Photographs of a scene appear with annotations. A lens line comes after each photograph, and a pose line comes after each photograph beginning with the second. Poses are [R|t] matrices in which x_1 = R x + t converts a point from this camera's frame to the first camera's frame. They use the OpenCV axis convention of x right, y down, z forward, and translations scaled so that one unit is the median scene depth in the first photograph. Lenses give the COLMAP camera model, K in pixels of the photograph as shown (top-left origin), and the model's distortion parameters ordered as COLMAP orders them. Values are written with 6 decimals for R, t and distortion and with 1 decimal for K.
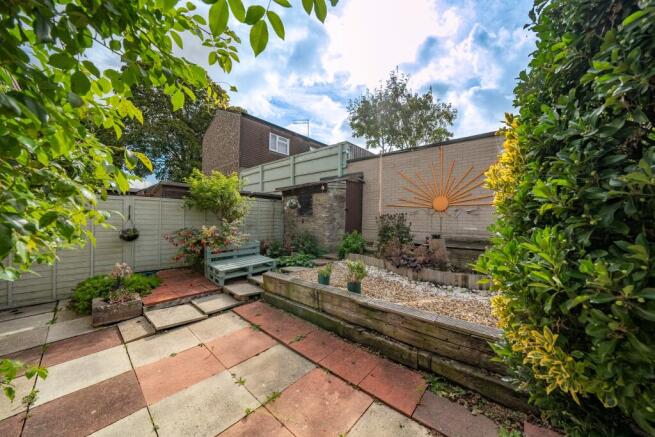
lens RADIAL K [[226.5, 0, 327.5], [0, 226.5, 218.5], [0, 0, 1]] dist [-0.022885, 0.000016]
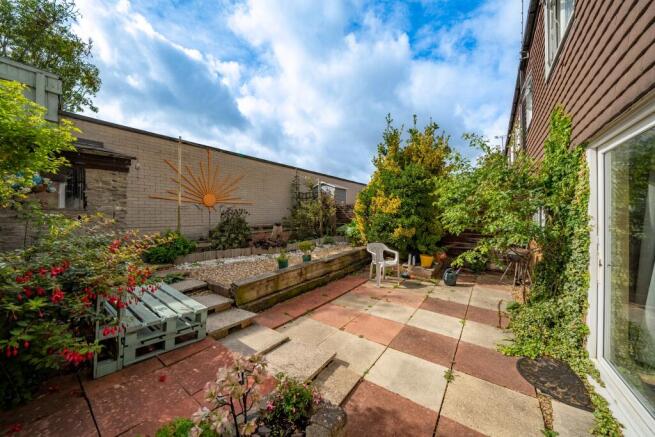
lens RADIAL K [[254.2, 0, 327.5], [0, 254.2, 218.5], [0, 0, 1]] dist [-0.001006, 0.000031]
pose [[-0.151099, -0.021612, 0.988282, -1.554809], [0.002109, 0.999752, 0.022185, 0.002470], [-0.988516, 0.005436, -0.151016, 1.107098]]
